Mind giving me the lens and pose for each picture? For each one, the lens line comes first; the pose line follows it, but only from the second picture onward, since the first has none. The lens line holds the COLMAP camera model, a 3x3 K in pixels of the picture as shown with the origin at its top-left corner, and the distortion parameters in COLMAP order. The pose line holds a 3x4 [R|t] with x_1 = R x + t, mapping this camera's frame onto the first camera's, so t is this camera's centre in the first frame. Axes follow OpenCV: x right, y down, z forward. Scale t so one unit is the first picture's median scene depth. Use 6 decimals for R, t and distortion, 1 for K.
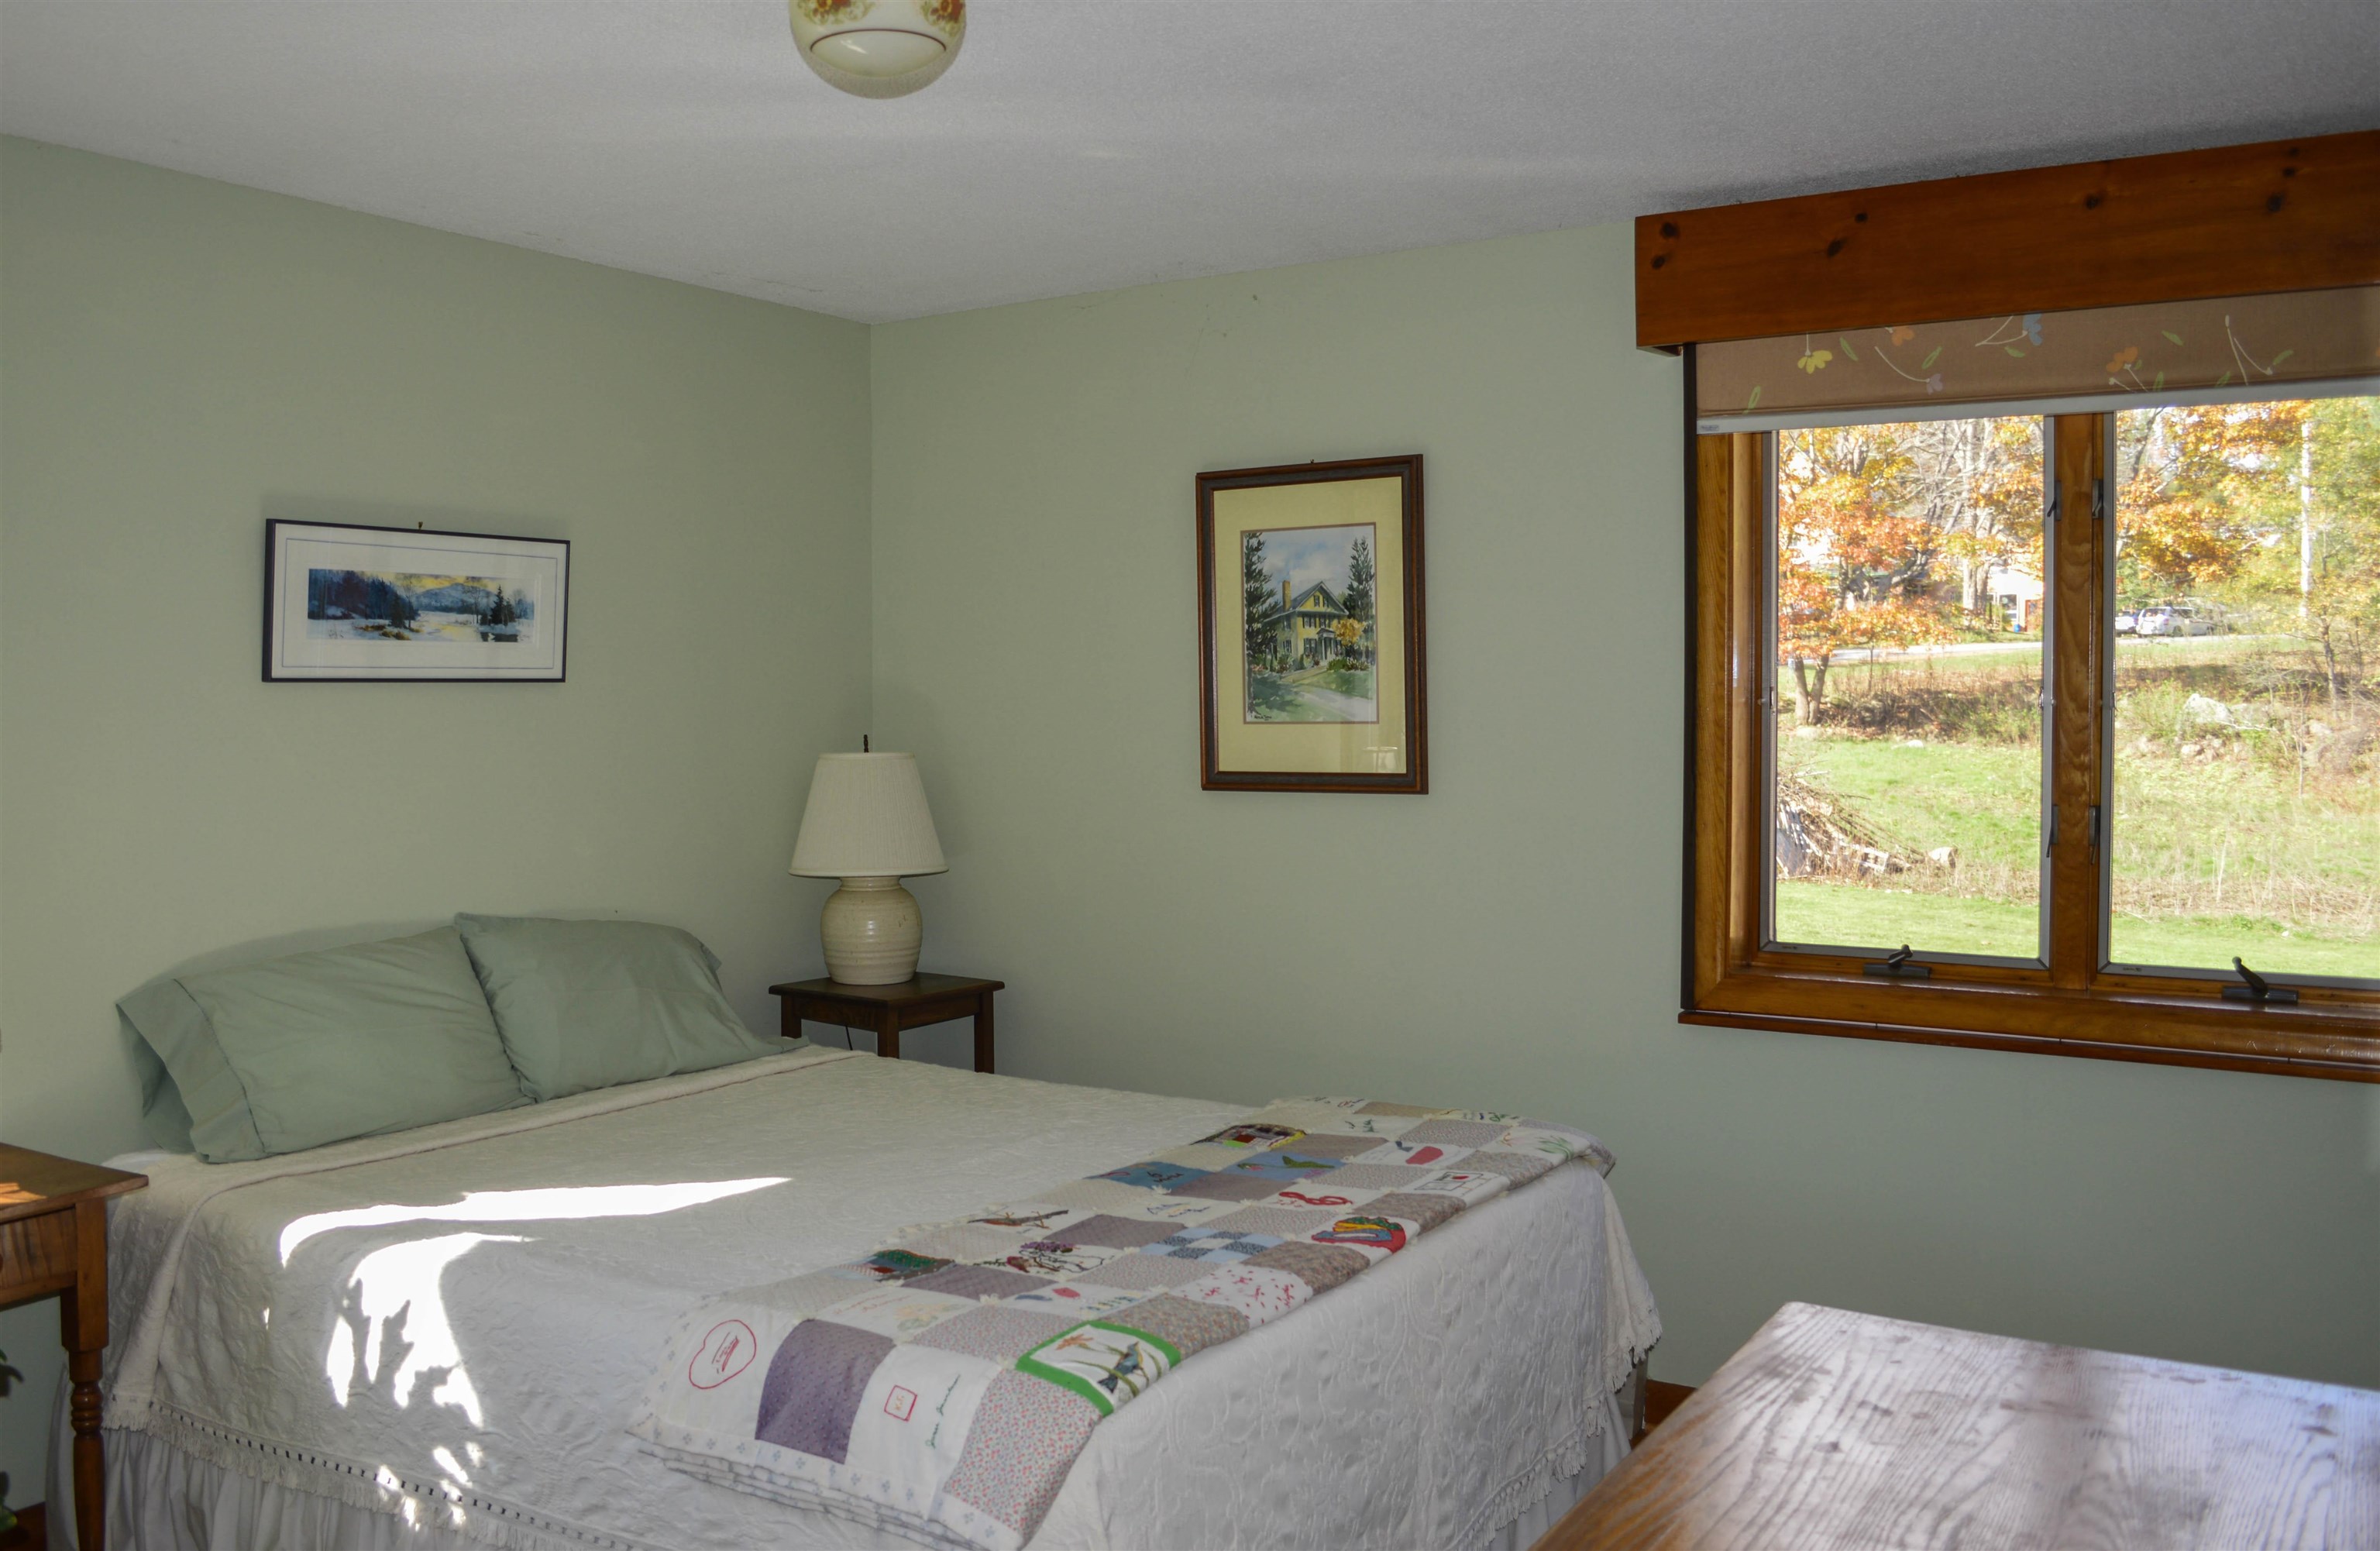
lens RADIAL K [[2001.3, 0, 1173.9], [0, 2001.3, 724.4], [0, 0, 1]] dist [-0.084708, 0.015898]
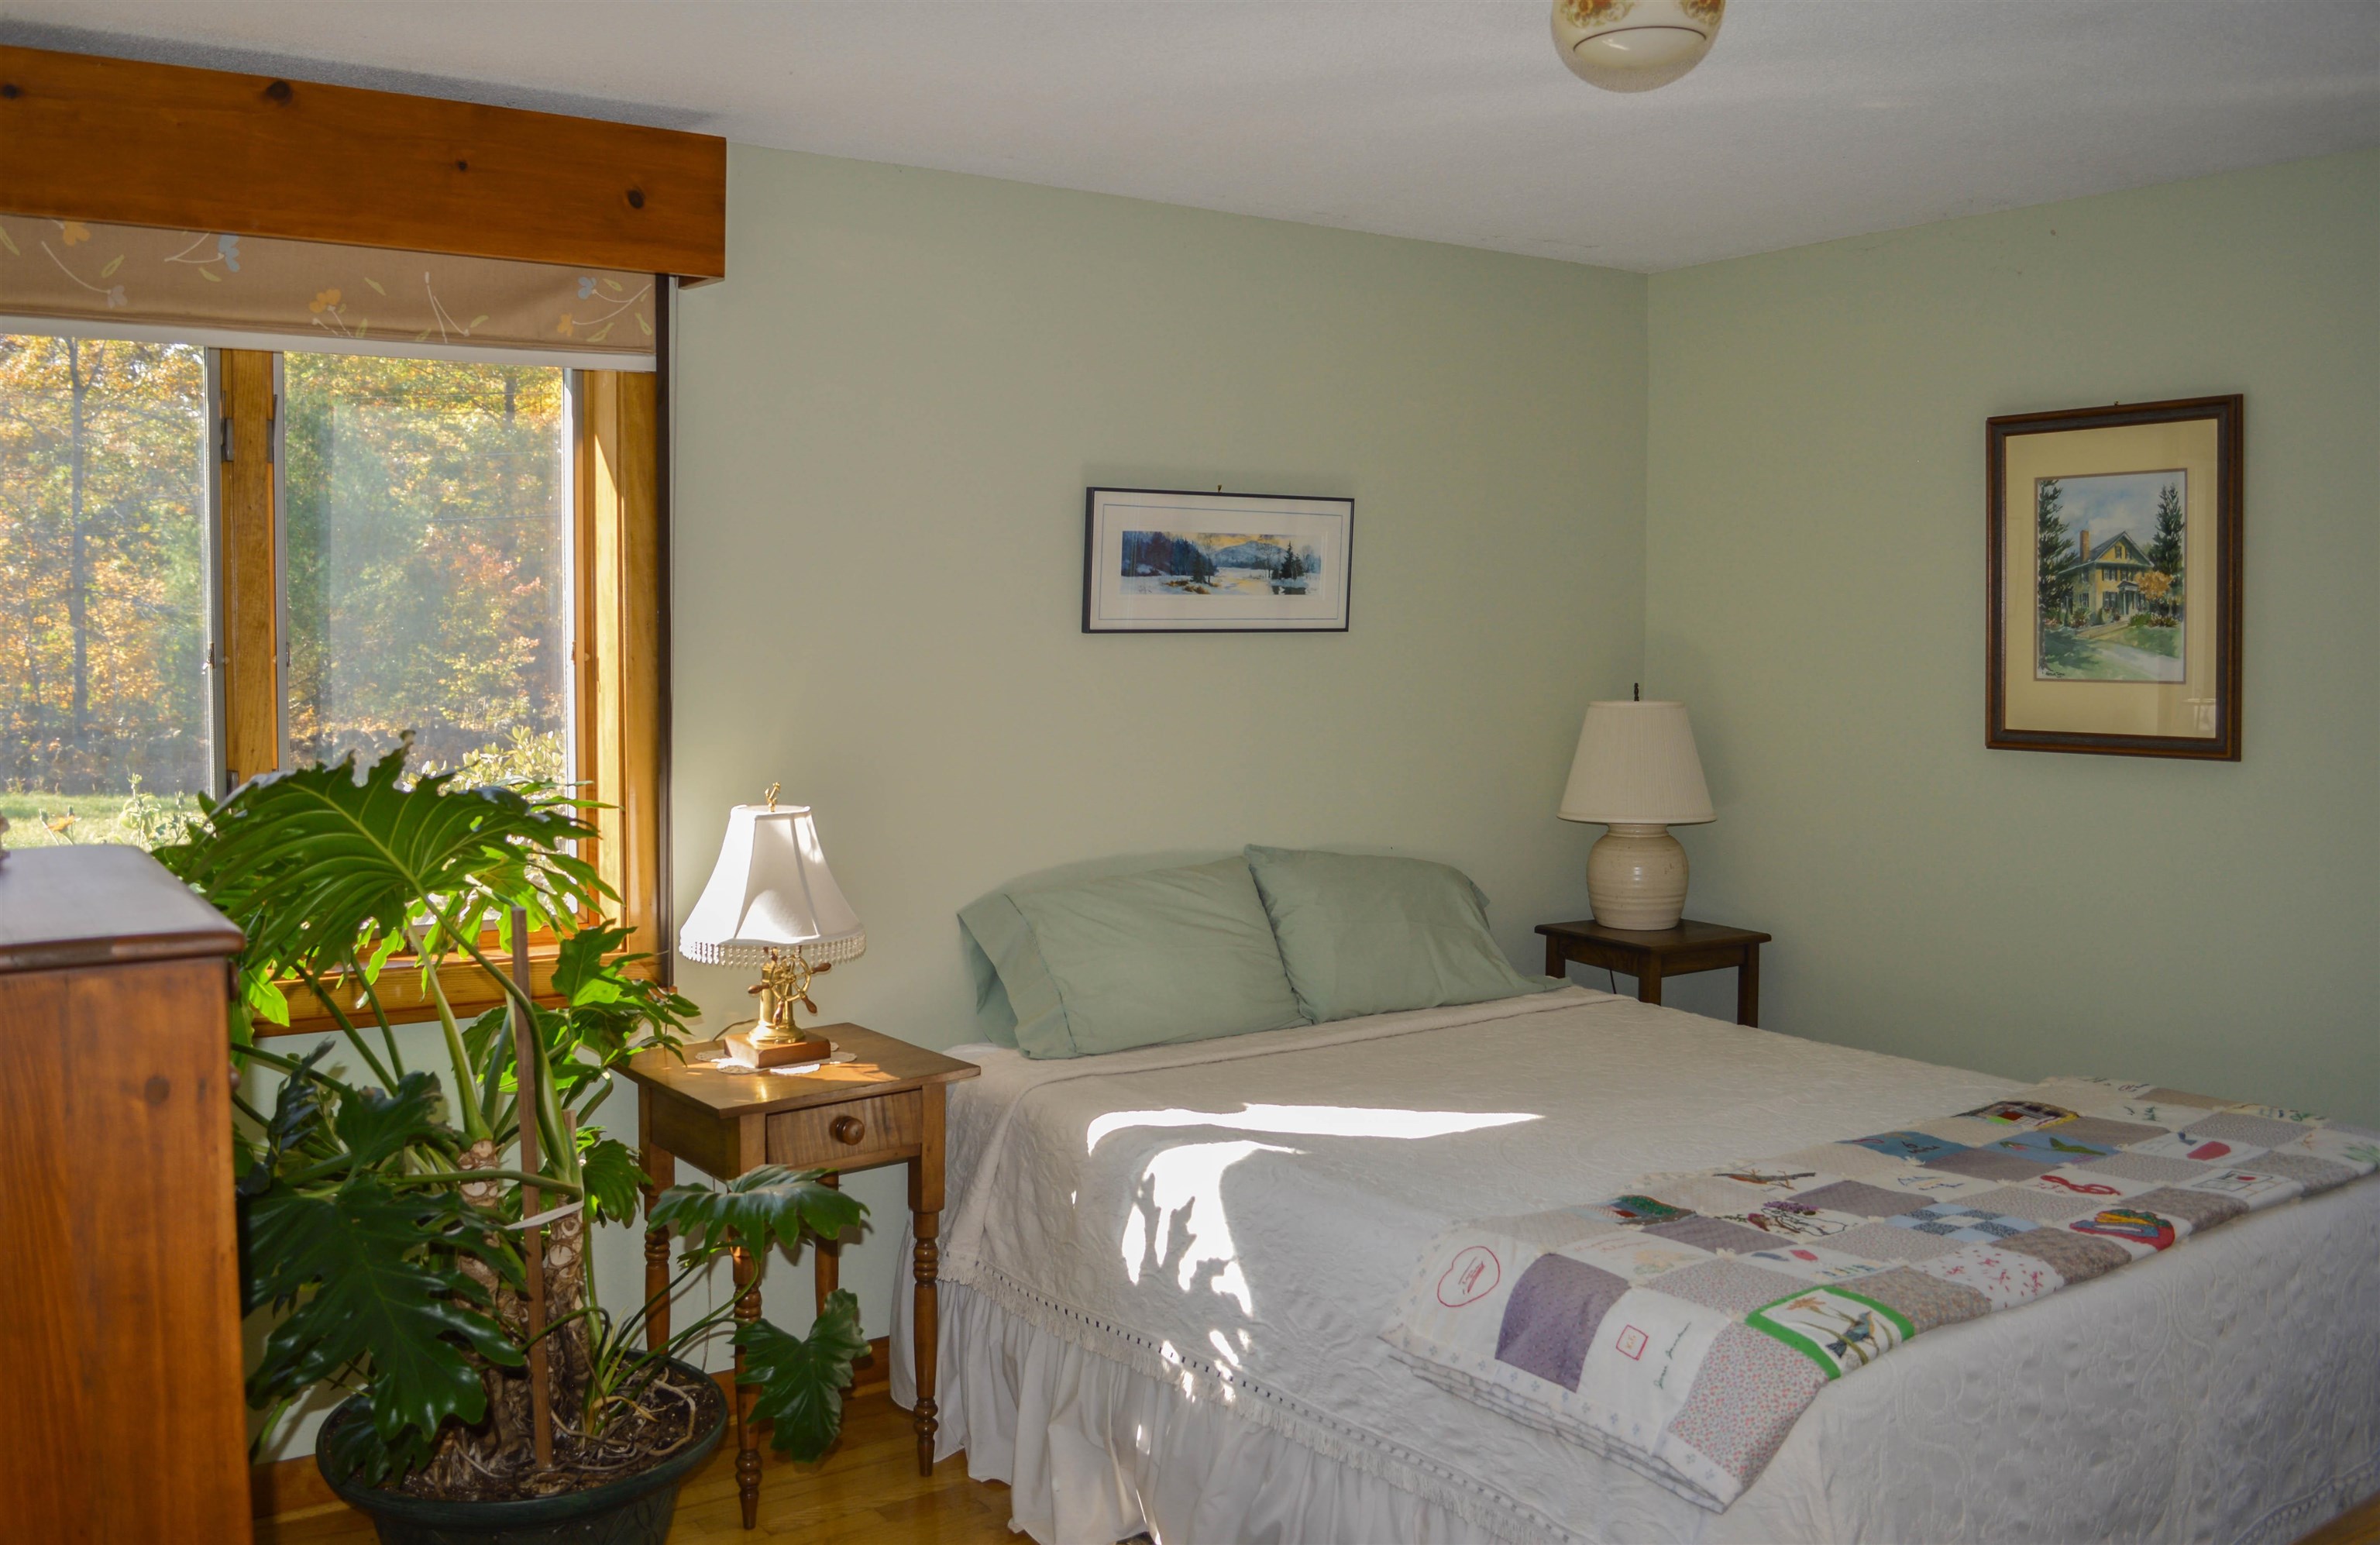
lens RADIAL K [[2001.5, 0, 1173.9], [0, 2001.5, 721.4], [0, 0, 1]] dist [-0.084708, 0.015898]
pose [[0.925953, 0.026917, -0.376677, 0.017038], [-0.014429, 0.999250, 0.035937, -0.015489], [0.377362, -0.027841, 0.925647, -0.040709]]
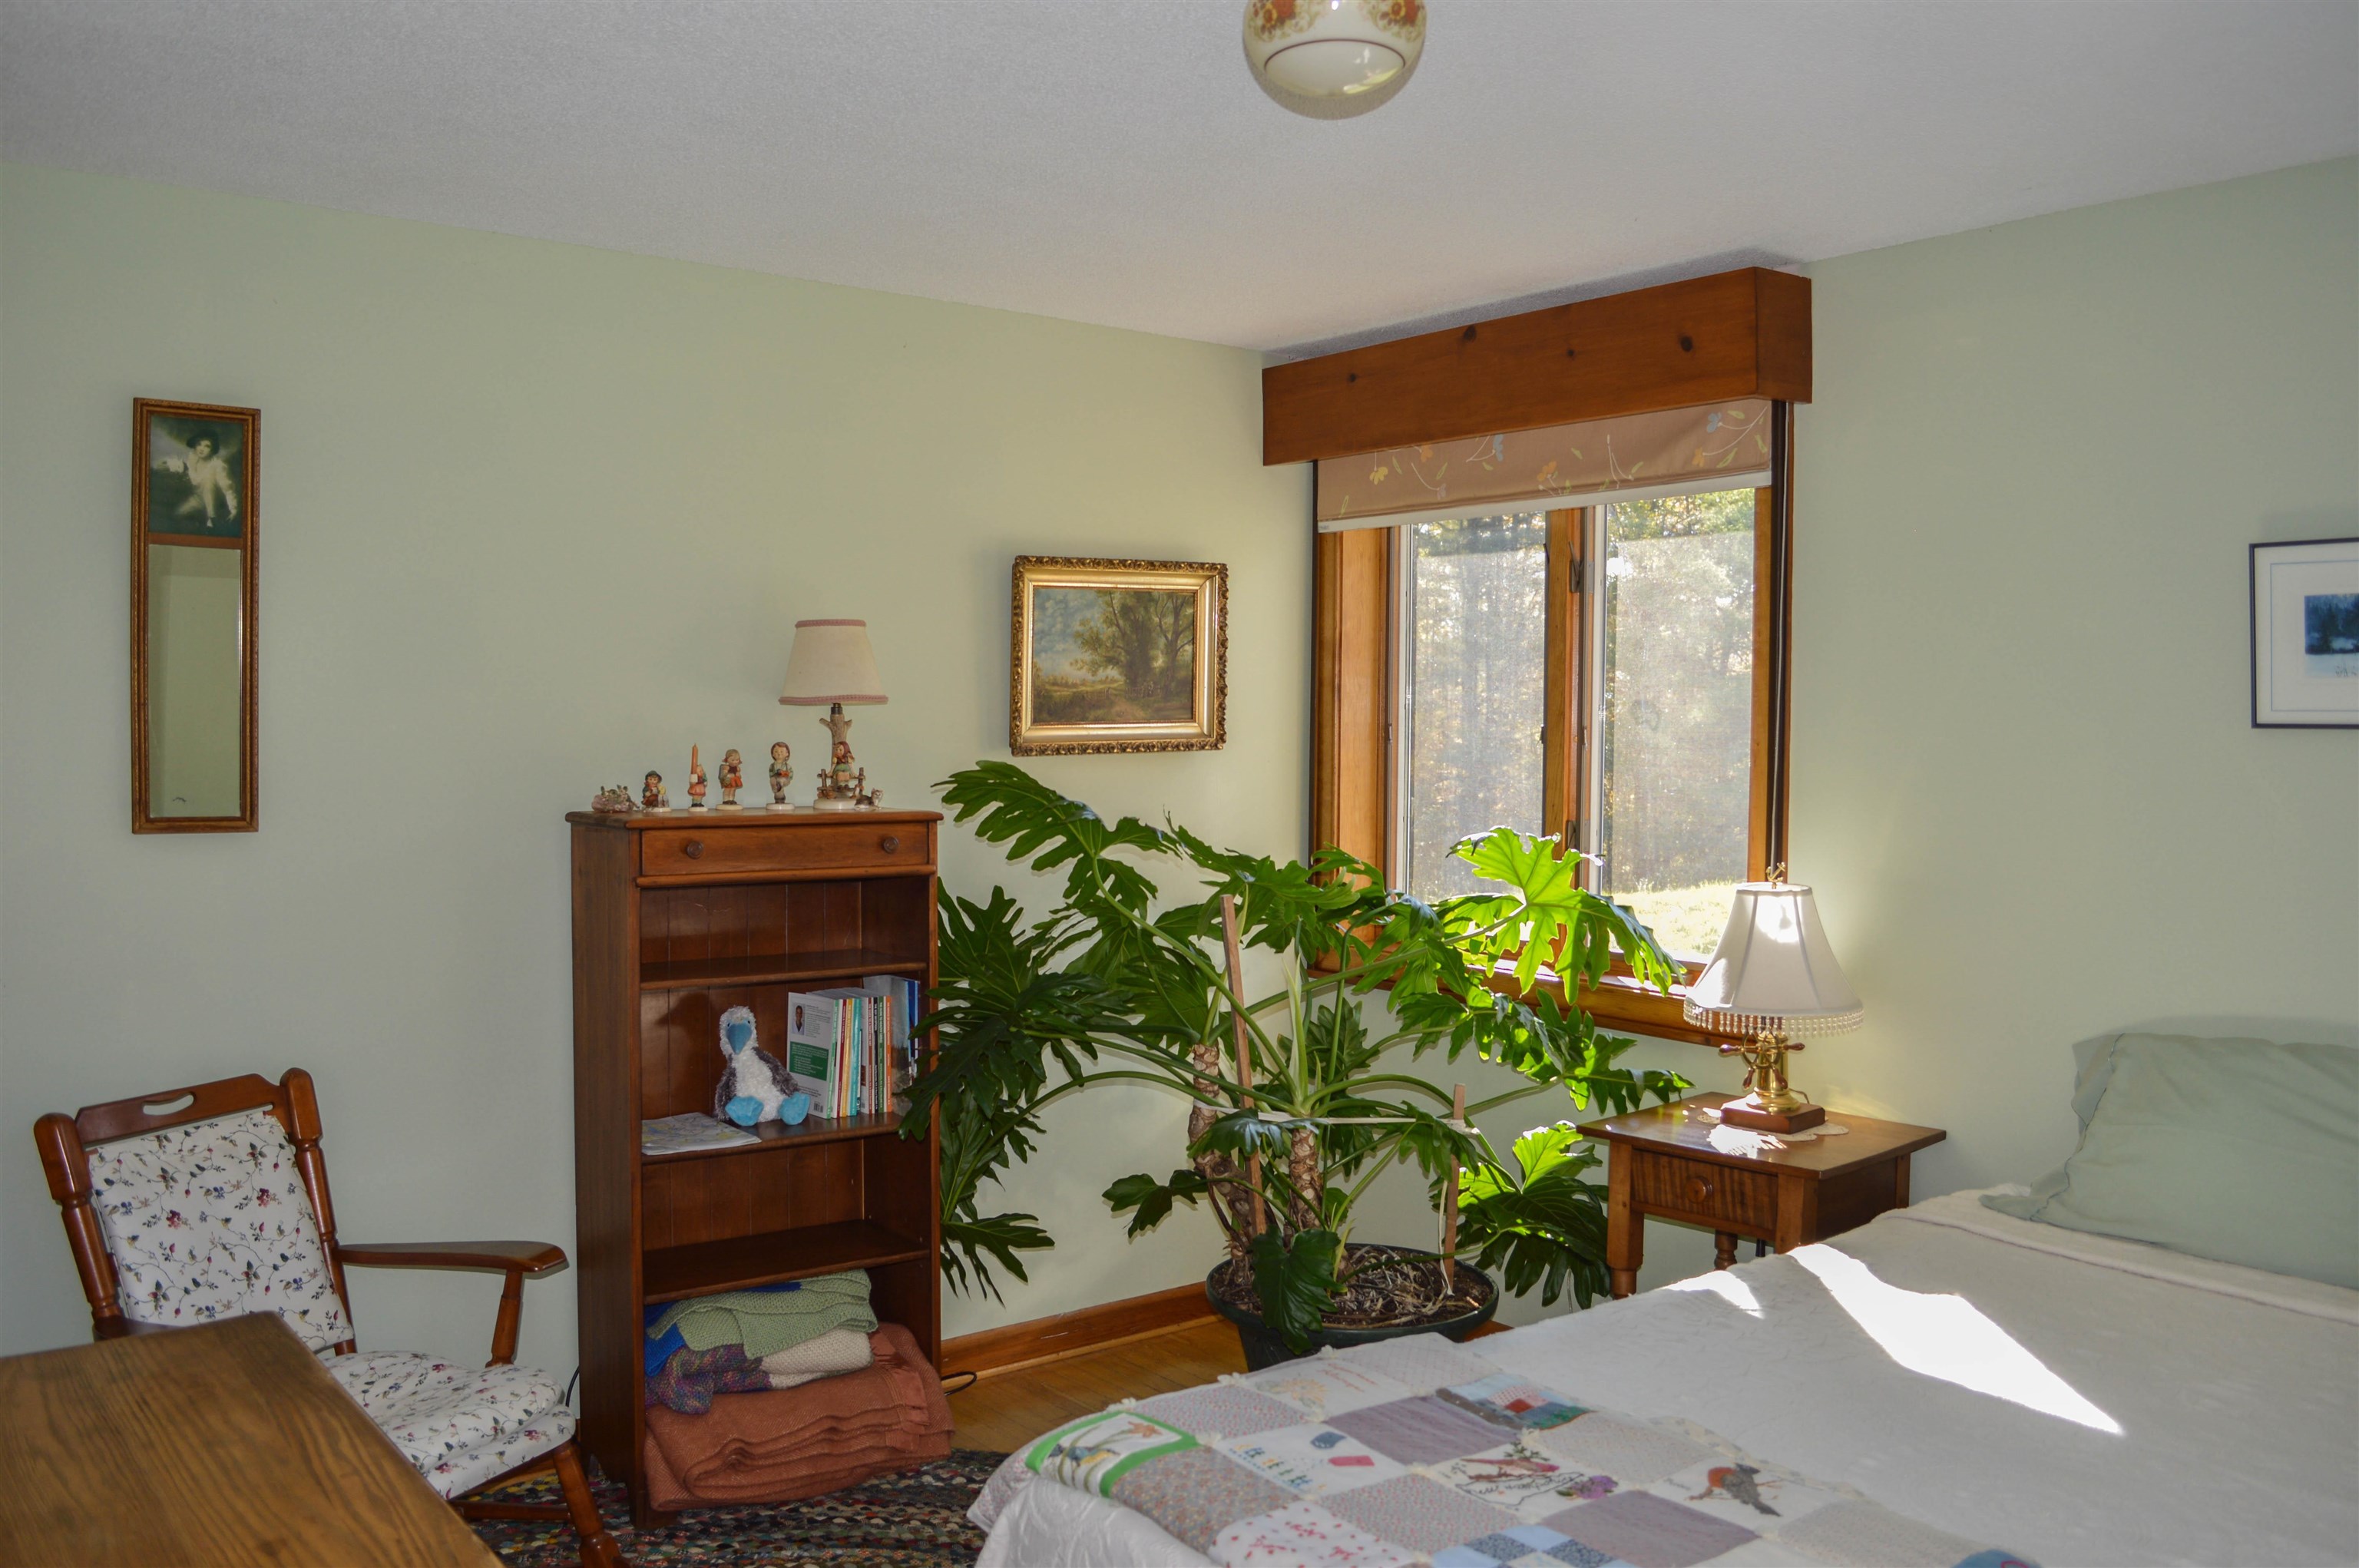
lens RADIAL K [[1960.0, 0, 1179.5], [0, 1960.0, 784.0], [0, 0, 1]] dist [-0.084846, 0.002208]
pose [[-0.338387, 0.036264, -0.940308, 0.619095], [-0.021782, 0.998688, 0.046354, -0.030835], [0.940755, 0.036168, -0.337153, 1.014585]]
